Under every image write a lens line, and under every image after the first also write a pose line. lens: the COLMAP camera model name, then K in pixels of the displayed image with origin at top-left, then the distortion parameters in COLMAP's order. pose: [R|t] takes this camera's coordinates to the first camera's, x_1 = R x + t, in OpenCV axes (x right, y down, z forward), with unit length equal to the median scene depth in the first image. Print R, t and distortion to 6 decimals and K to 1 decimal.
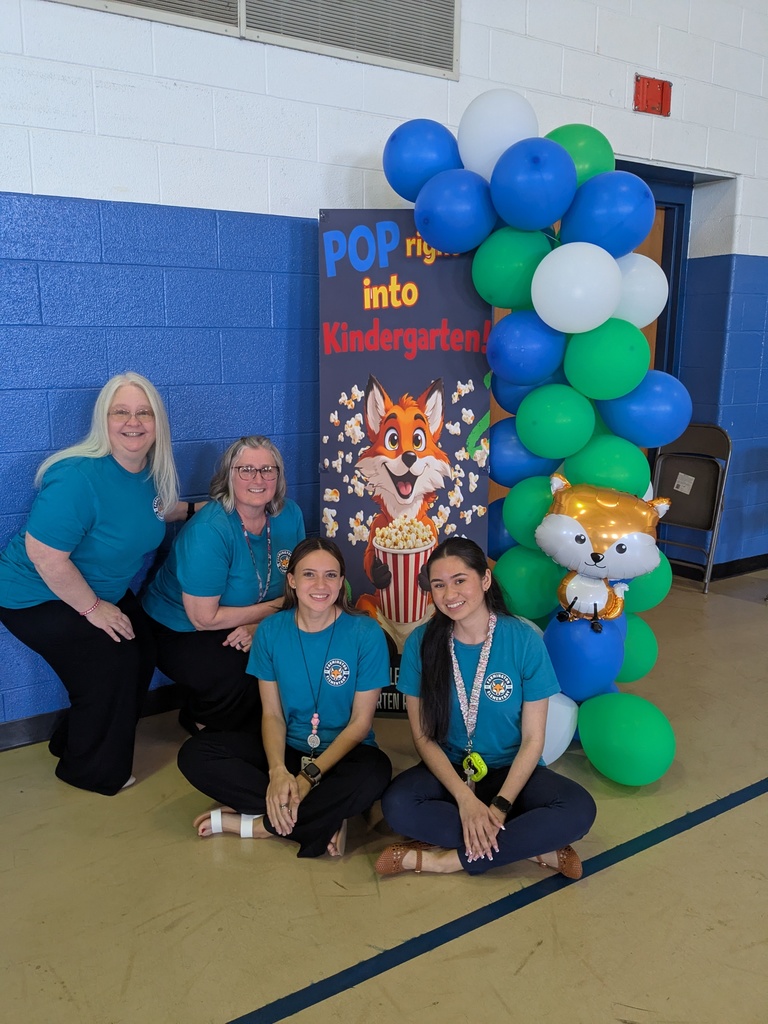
lens RADIAL K [[811.2, 0, 378.1], [0, 811.2, 504.9], [0, 0, 1]] dist [0.014502, -0.047230]
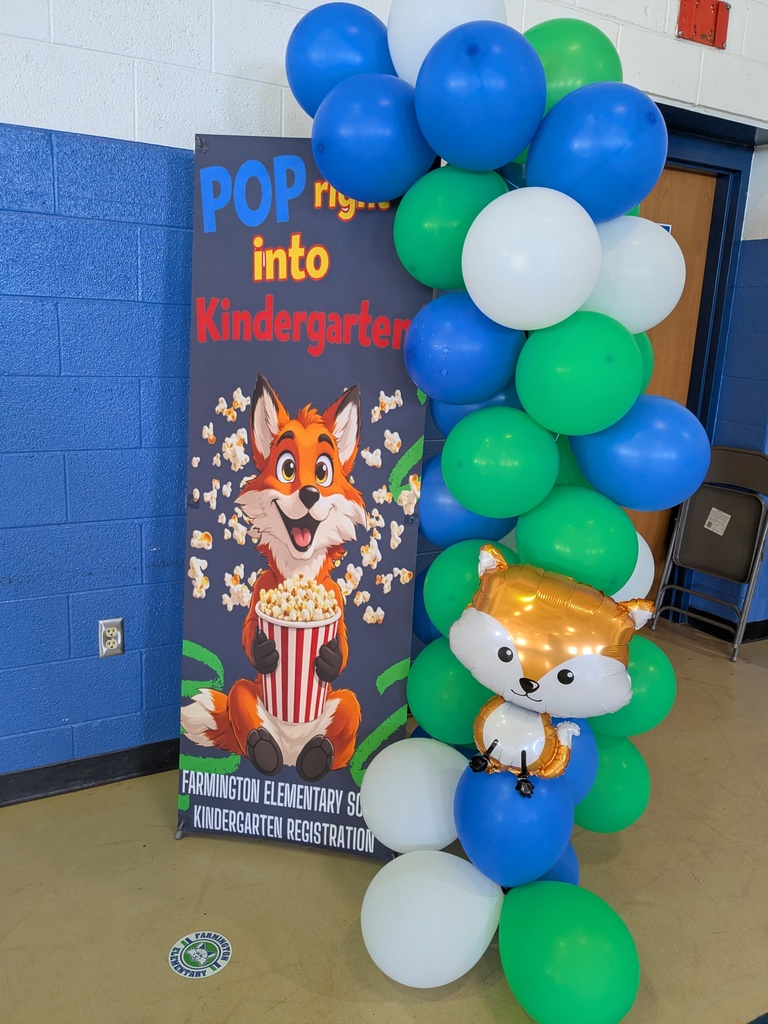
lens RADIAL K [[848.0, 0, 387.9], [0, 848.0, 518.0], [0, 0, 1]] dist [-0.009675, -0.004518]
pose [[0.997970, 0.056347, -0.029671, 0.130873], [-0.055436, 0.997991, 0.030672, -0.064926], [0.031339, -0.028965, 0.999089, 0.263410]]
